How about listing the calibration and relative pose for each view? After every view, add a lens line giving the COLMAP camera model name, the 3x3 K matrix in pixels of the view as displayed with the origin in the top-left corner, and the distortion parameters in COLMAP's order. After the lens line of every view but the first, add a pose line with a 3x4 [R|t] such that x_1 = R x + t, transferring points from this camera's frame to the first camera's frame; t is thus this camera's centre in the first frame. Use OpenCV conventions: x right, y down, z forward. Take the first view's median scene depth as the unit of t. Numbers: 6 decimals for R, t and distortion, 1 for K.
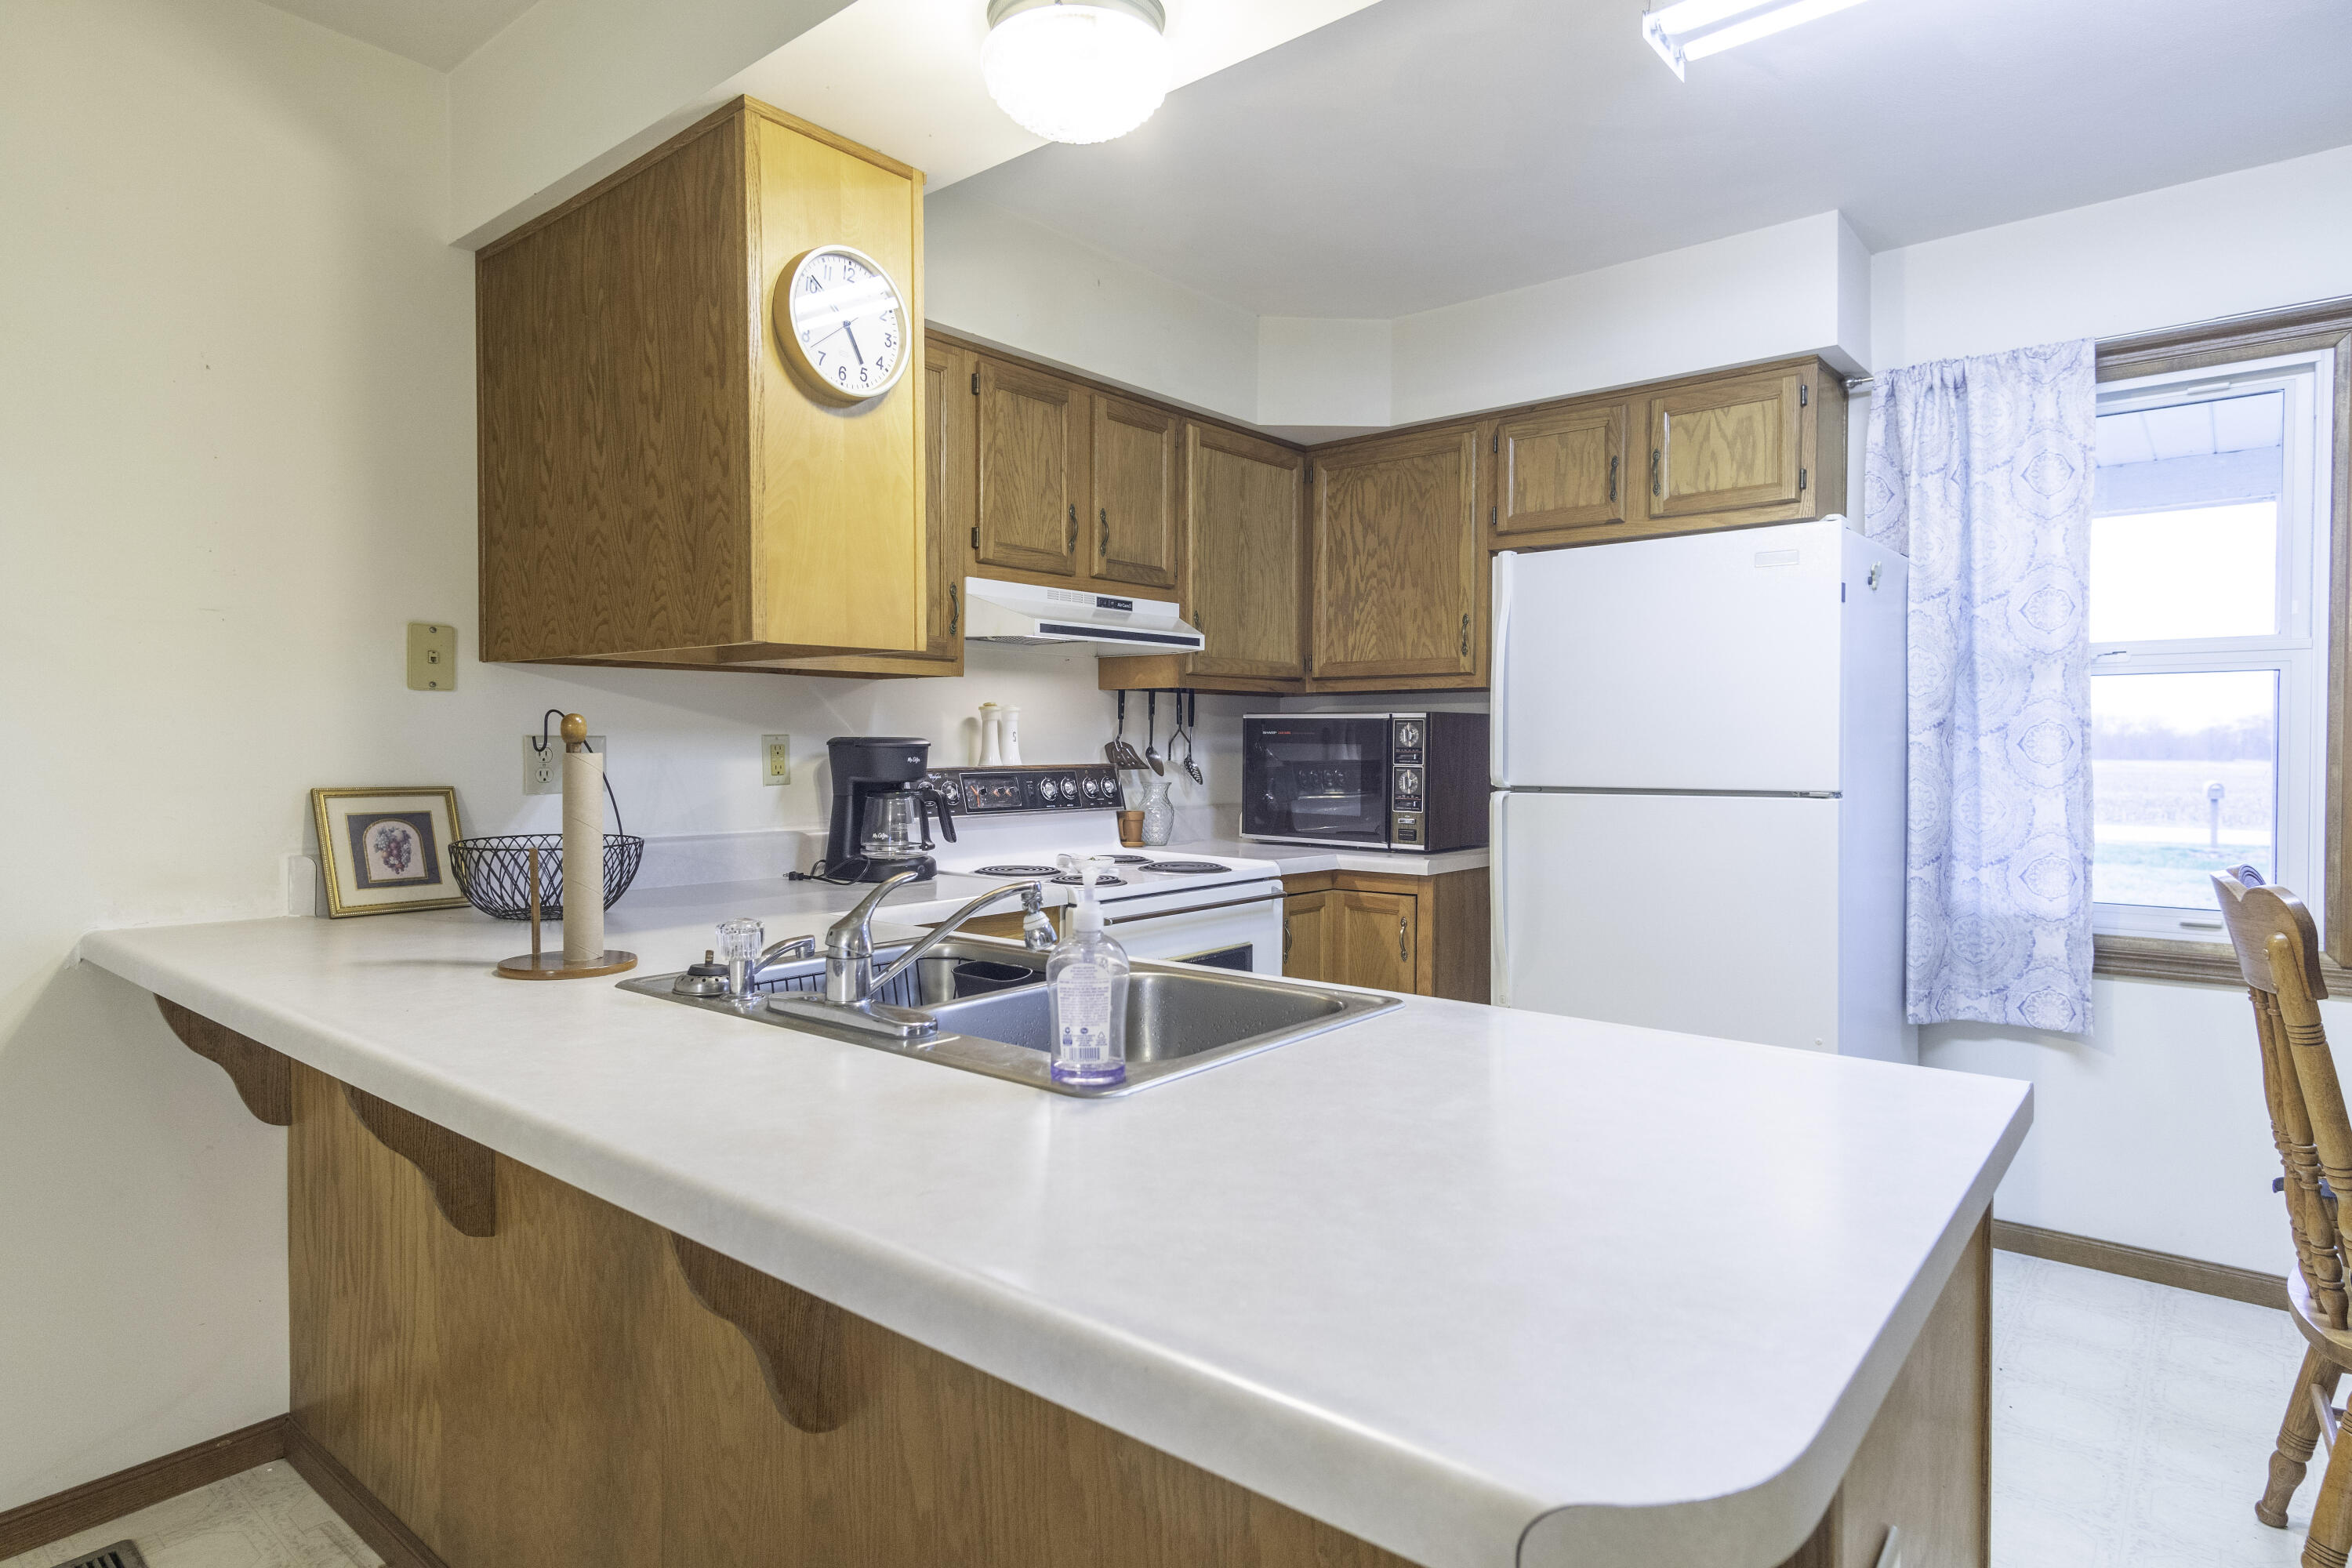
lens RADIAL K [[1267.7, 0, 1176.3], [0, 1267.7, 770.4], [0, 0, 1]] dist [0.006442, 0.006462]
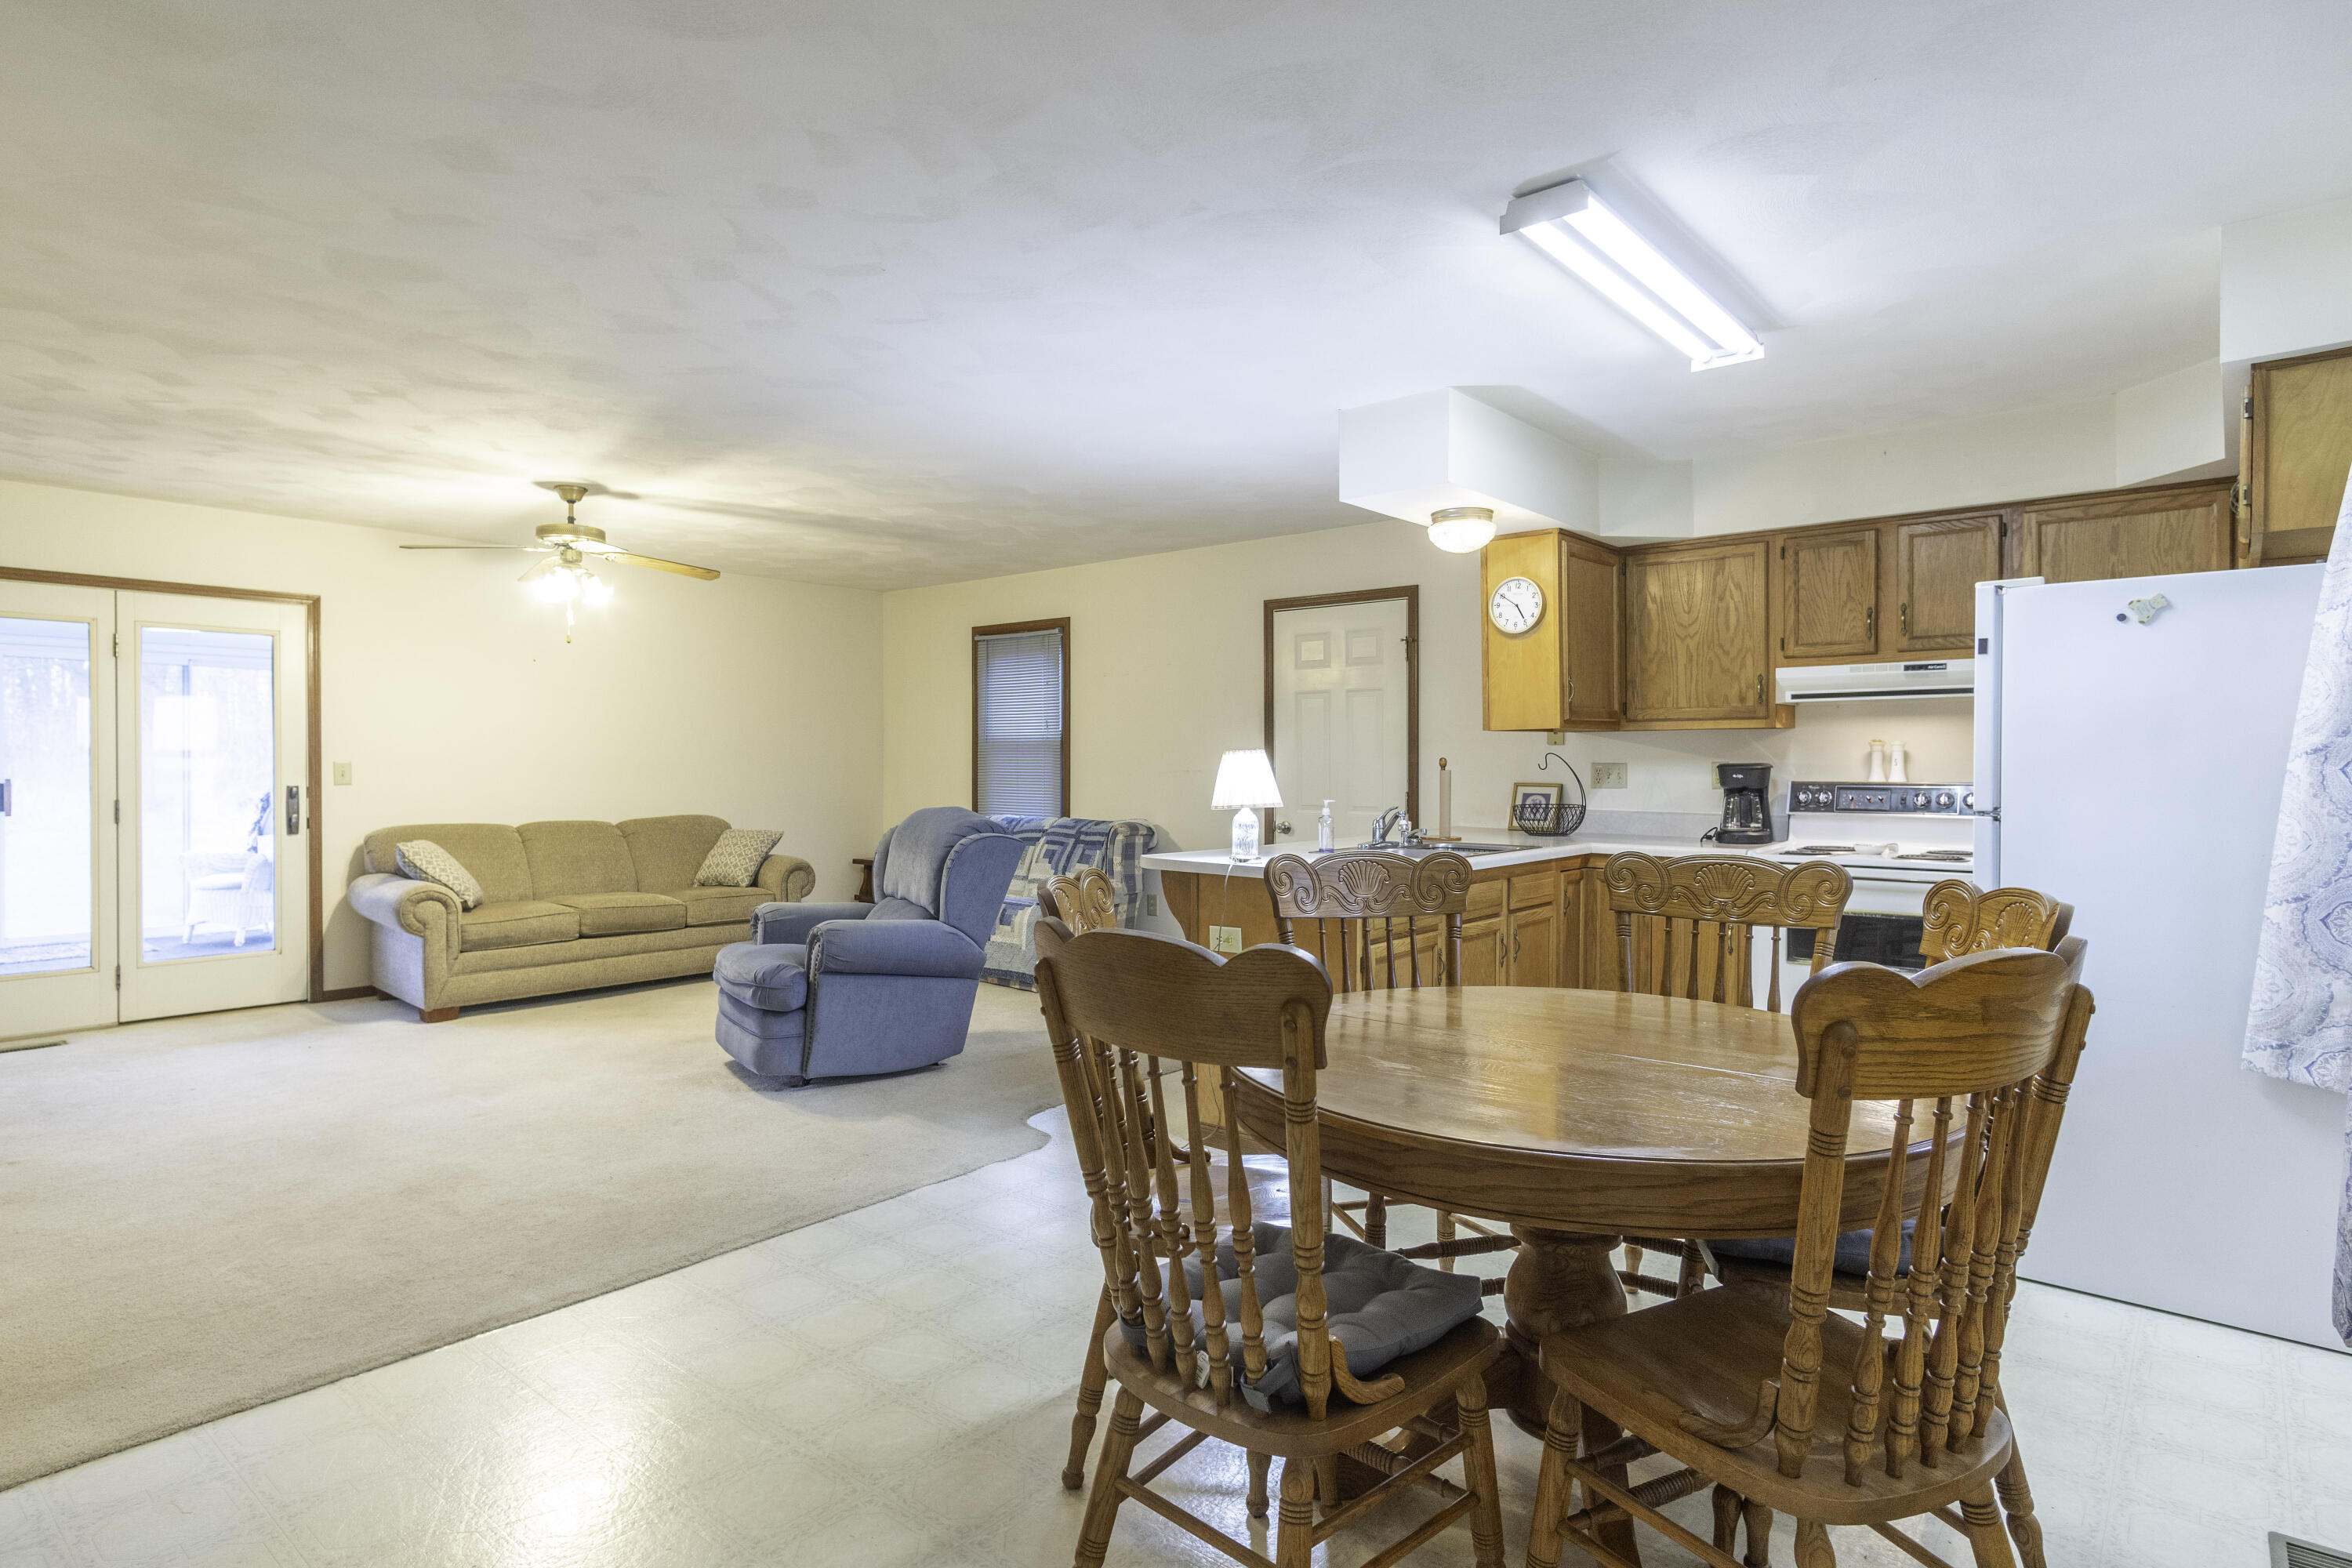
lens RADIAL K [[1267.7, 0, 1165.5], [0, 1267.7, 772.4], [0, 0, 1]] dist [0.006442, 0.006462]
pose [[-0.010199, 0.008712, -0.999910, 1.458487], [-0.020151, 0.999757, 0.008916, -0.011878], [0.999745, 0.020240, -0.010021, 0.194579]]
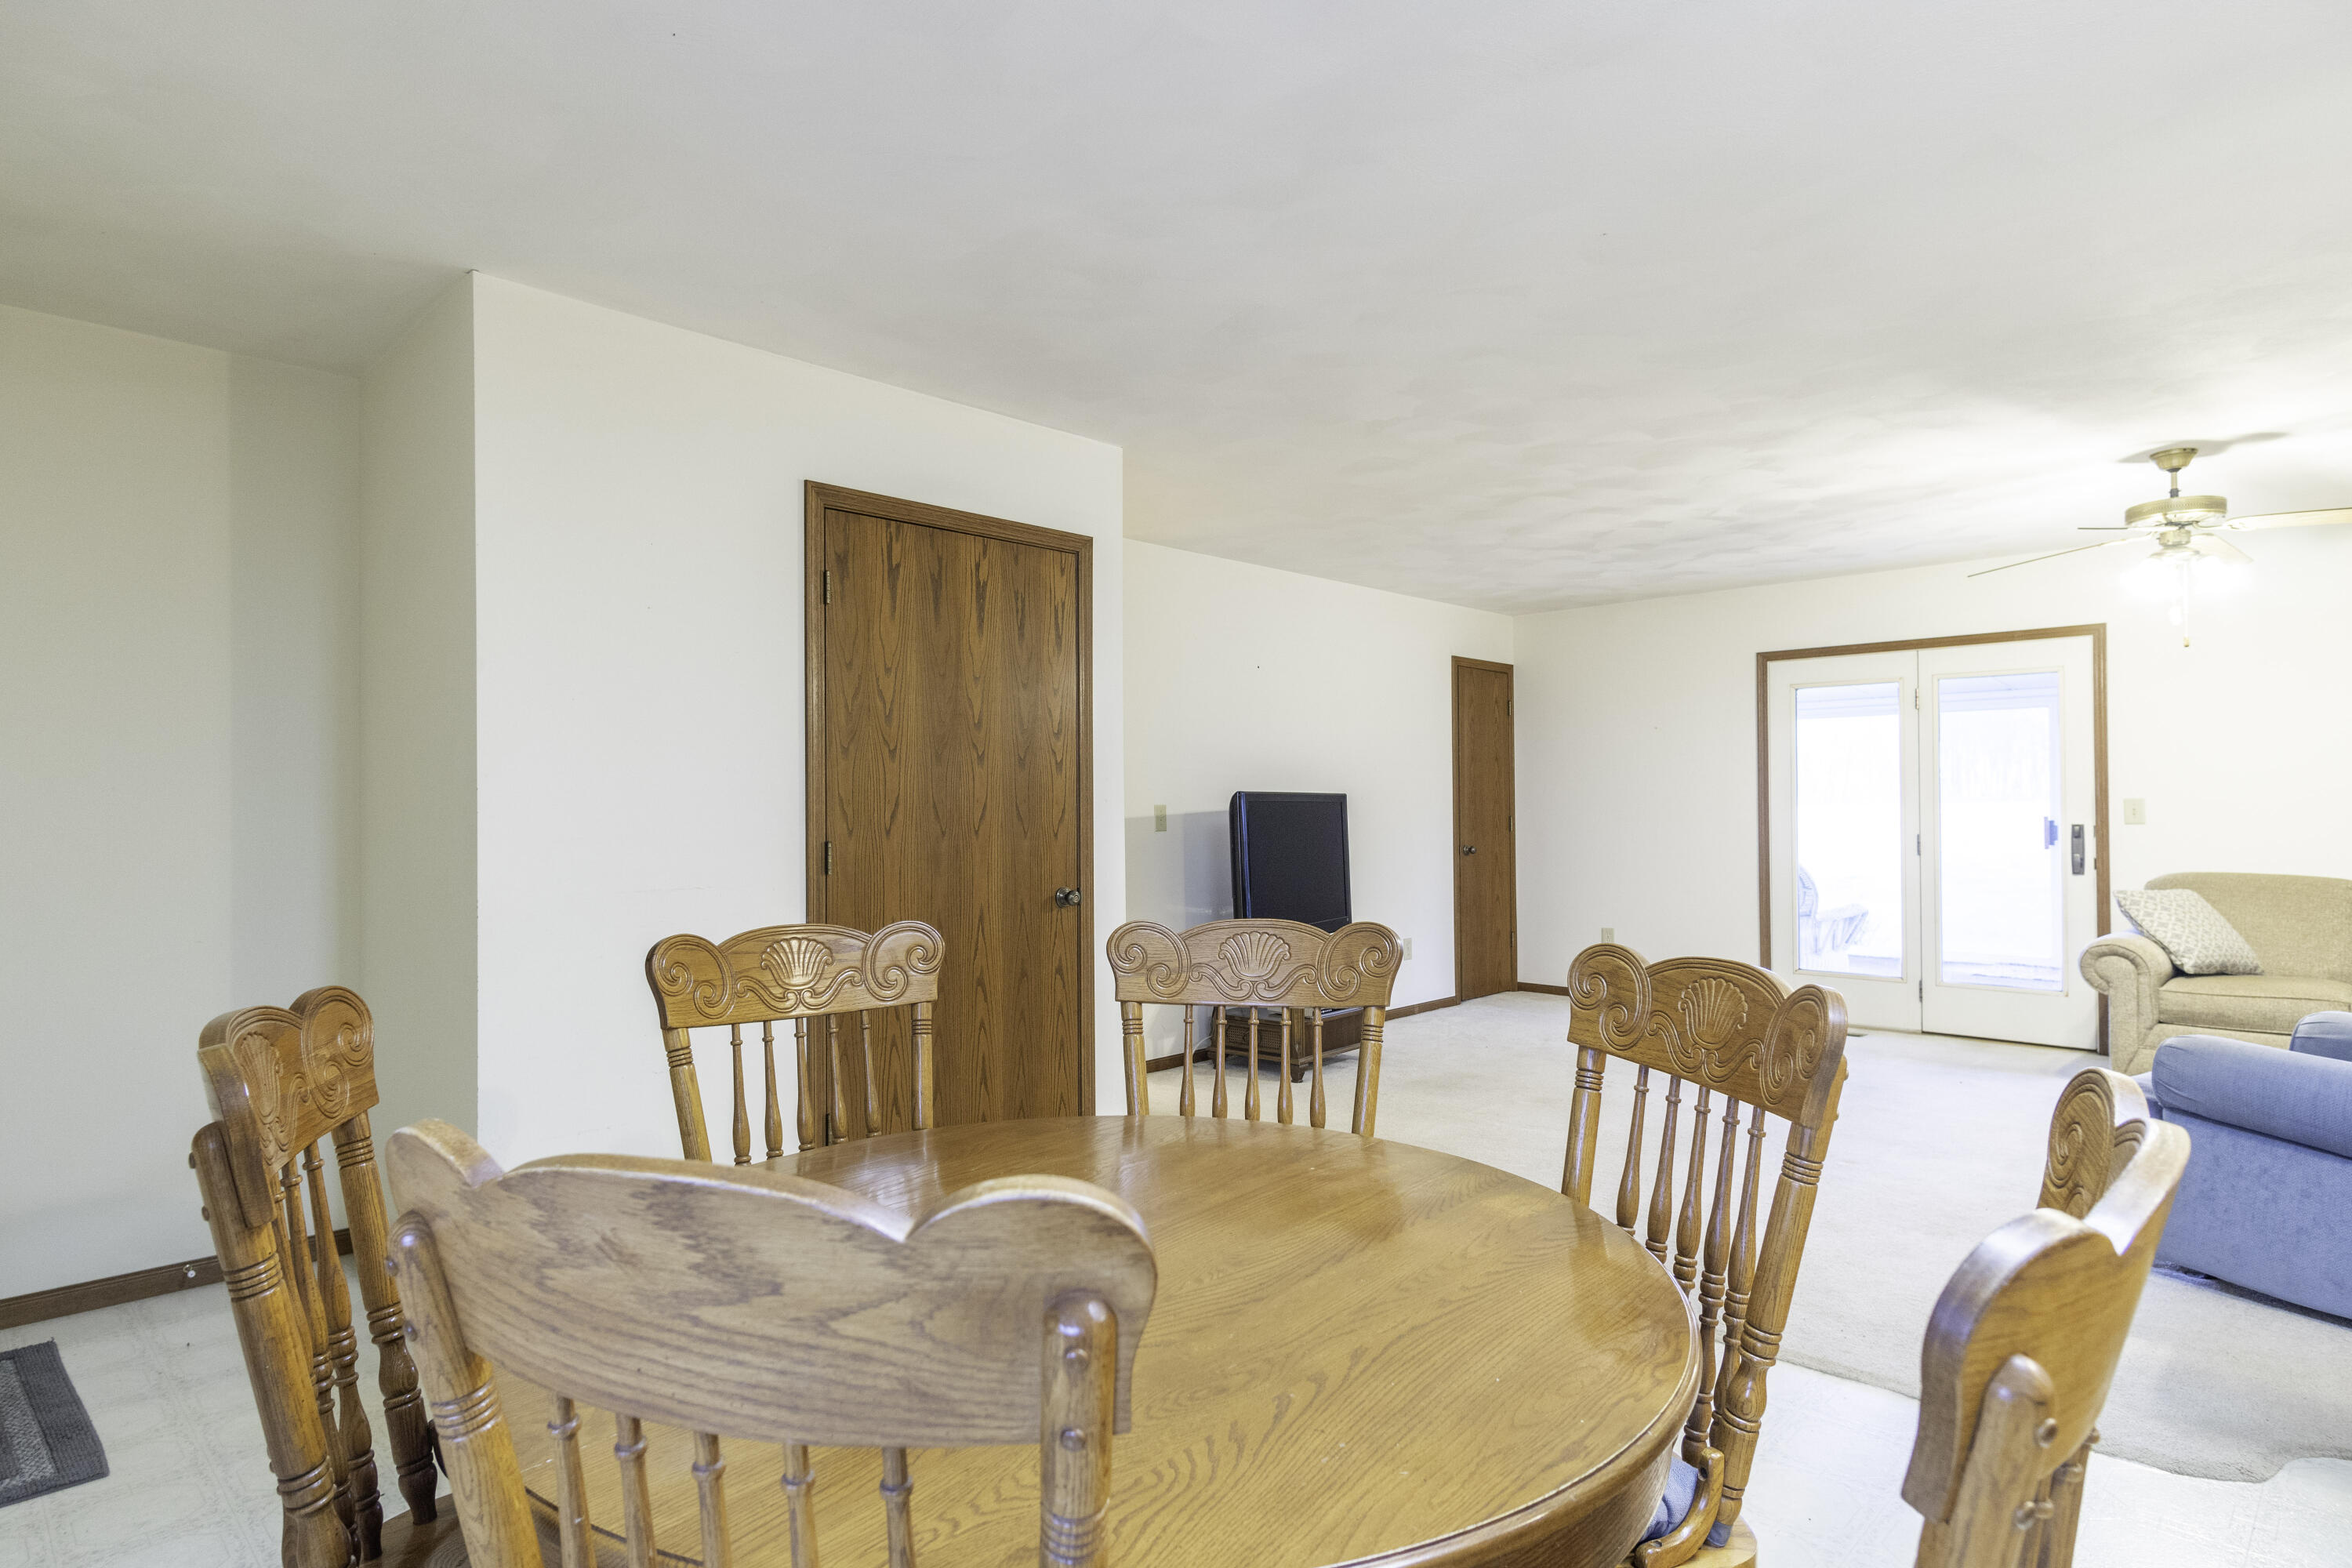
lens RADIAL K [[1267.7, 0, 1160.8], [0, 1267.7, 792.1], [0, 0, 1]] dist [0.006442, 0.006462]
pose [[-0.996464, 0.007933, 0.083643, 0.663959], [0.008597, 0.999934, 0.007576, -0.021042], [-0.083578, 0.008268, -0.996467, 0.873261]]
